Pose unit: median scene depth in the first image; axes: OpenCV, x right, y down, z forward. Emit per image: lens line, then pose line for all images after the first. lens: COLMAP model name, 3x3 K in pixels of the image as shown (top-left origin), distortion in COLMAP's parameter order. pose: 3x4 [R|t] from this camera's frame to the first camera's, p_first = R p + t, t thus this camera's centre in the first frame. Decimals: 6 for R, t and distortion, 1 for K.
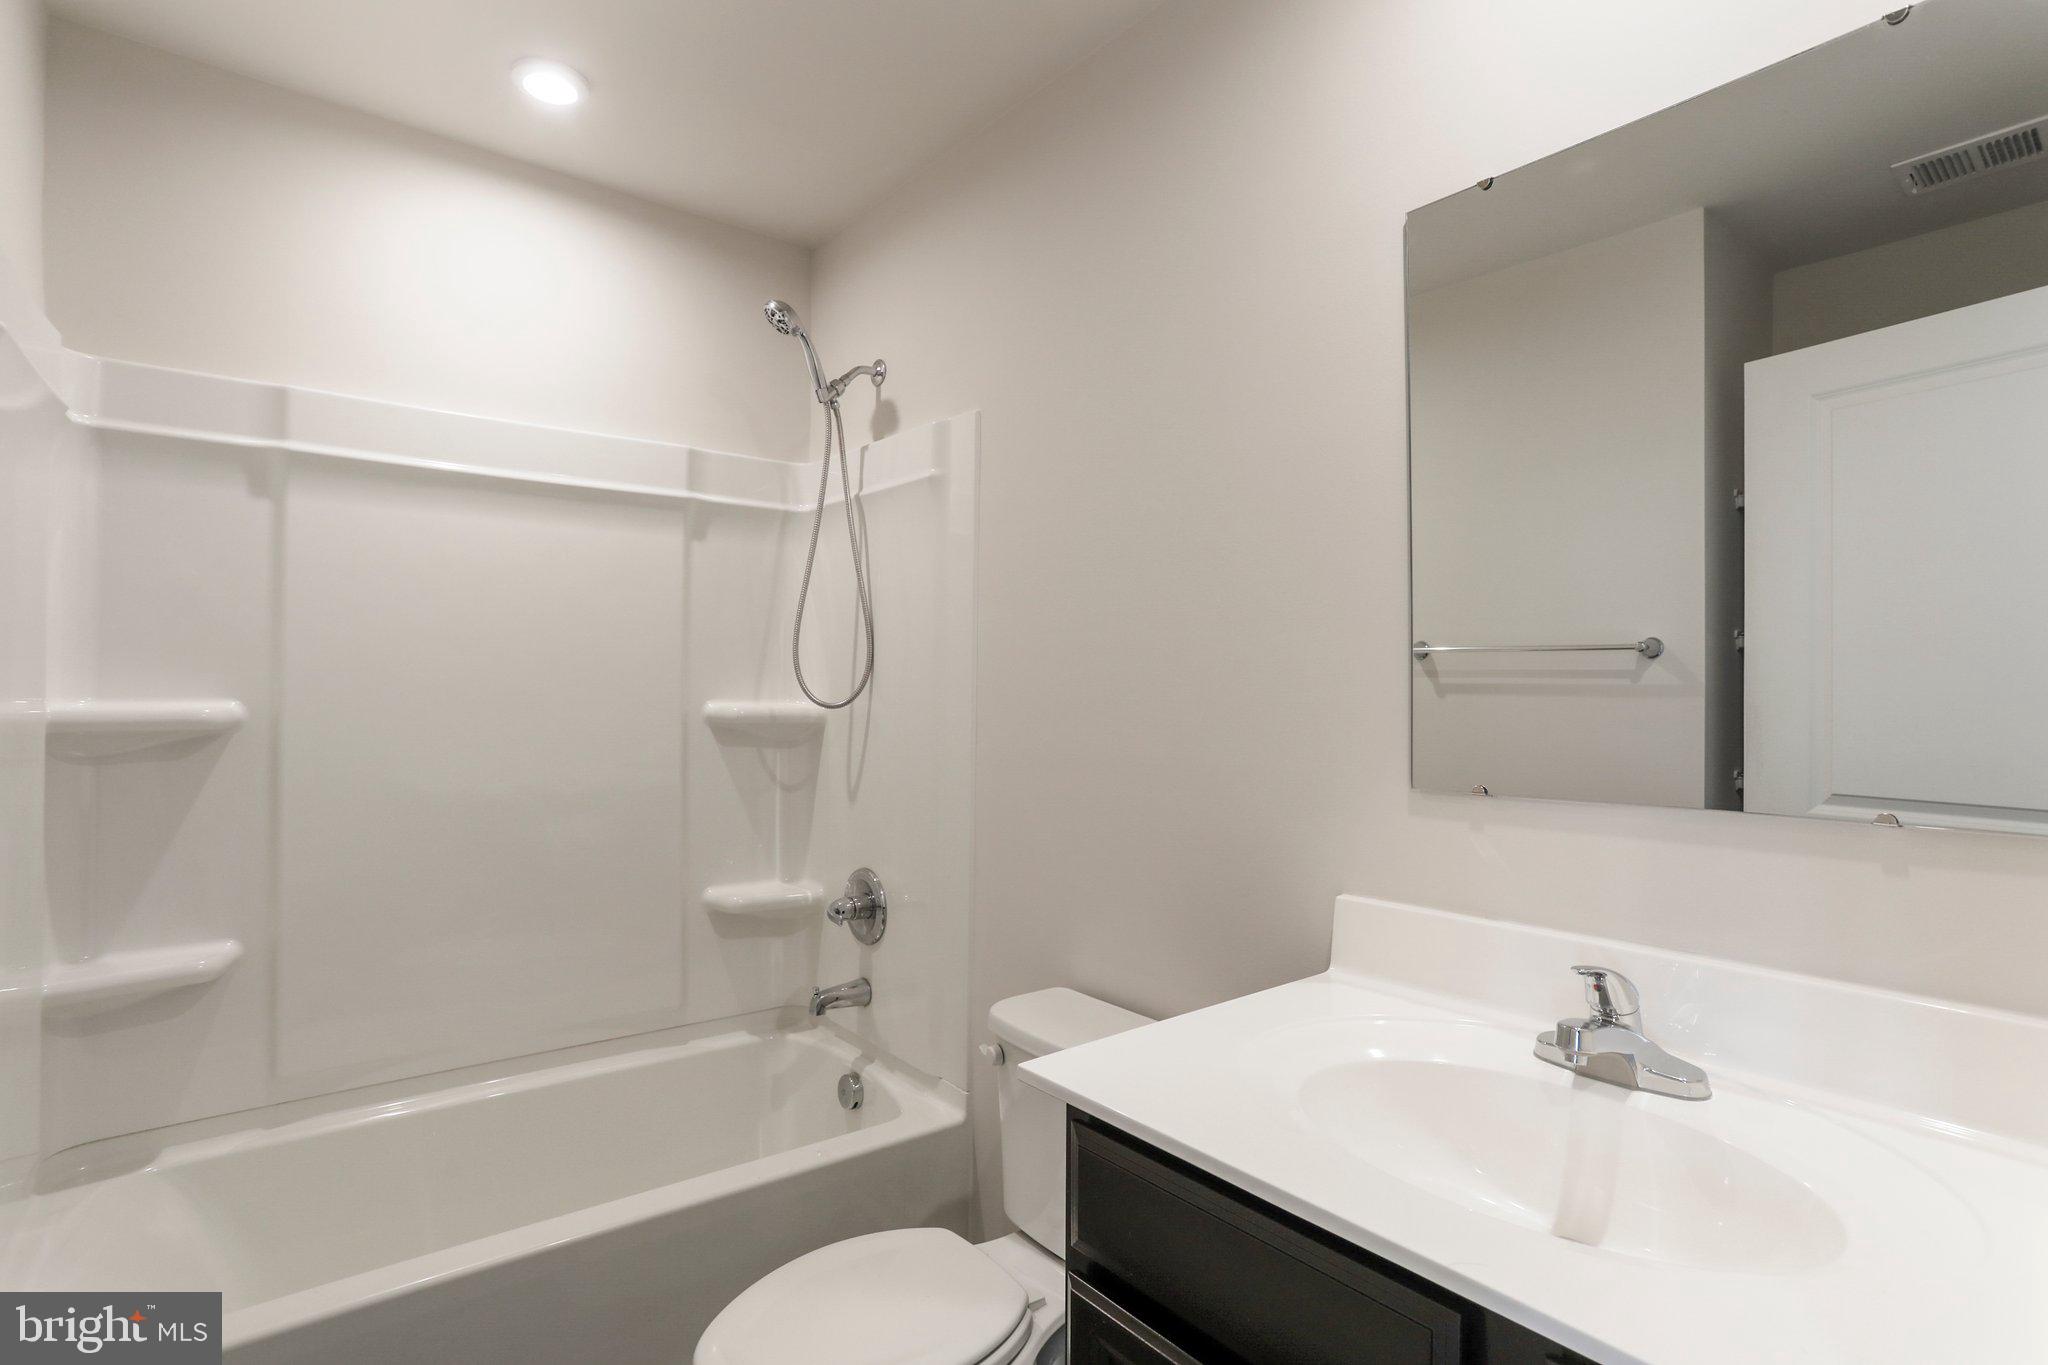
lens RADIAL K [[991.1, 0, 1015.9], [0, 991.1, 693.4], [0, 0, 1]] dist [-0.057031, 0.032563]
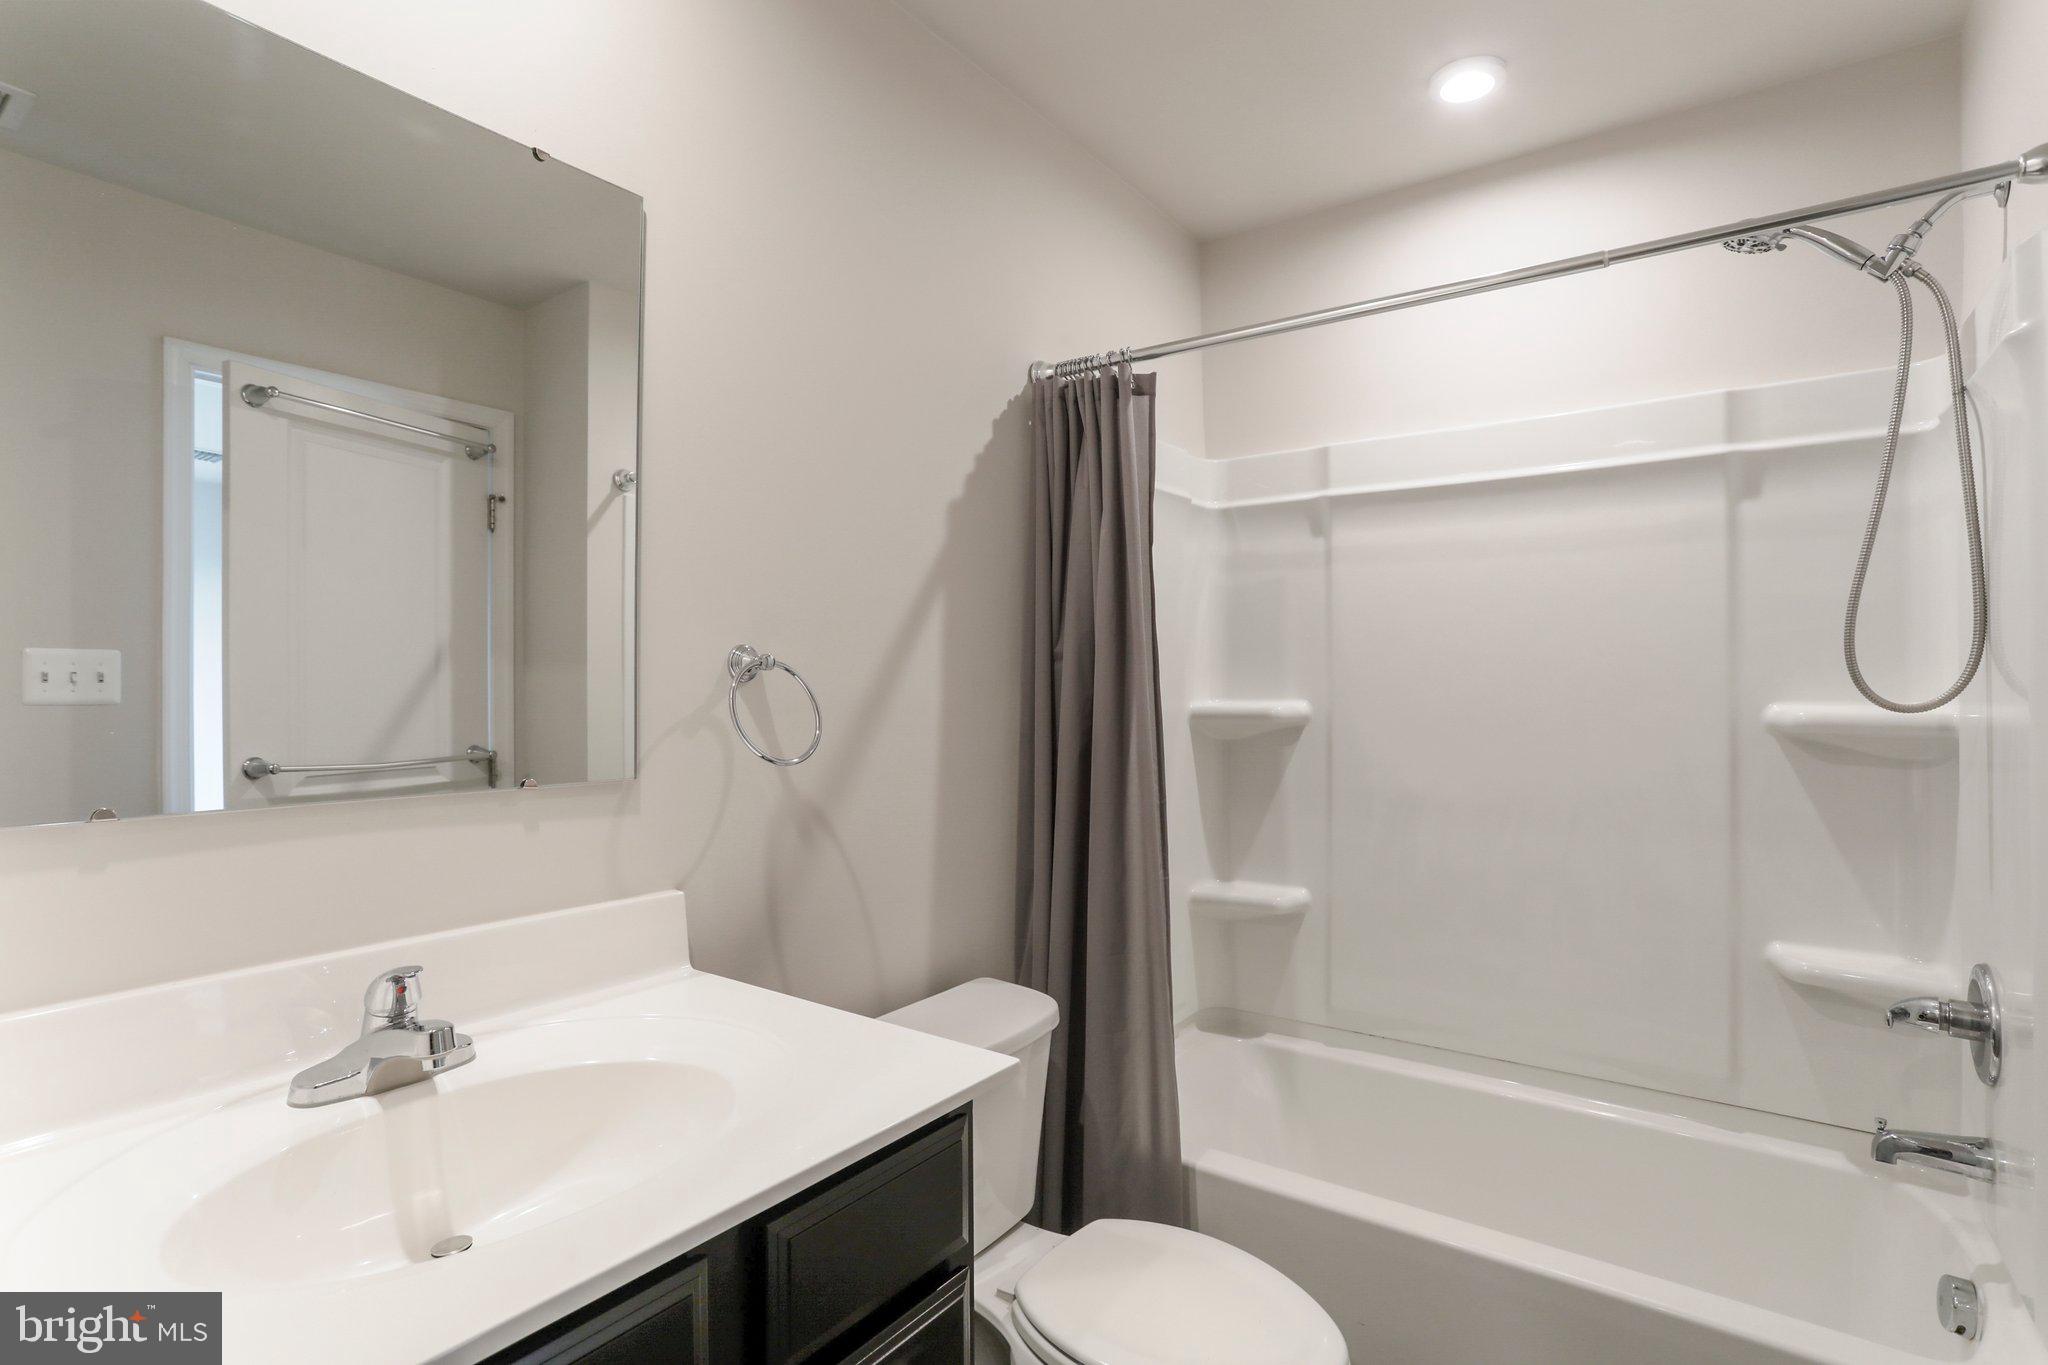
lens RADIAL K [[1021.9, 0, 1029.8], [0, 1021.9, 699.0], [0, 0, 1]] dist [-0.082844, 0.046508]
pose [[0.264292, 0.000346, -0.964443, 0.308391], [-0.000981, 1.000000, 0.000090, 0.004569], [0.964442, 0.000923, 0.264292, 0.239789]]
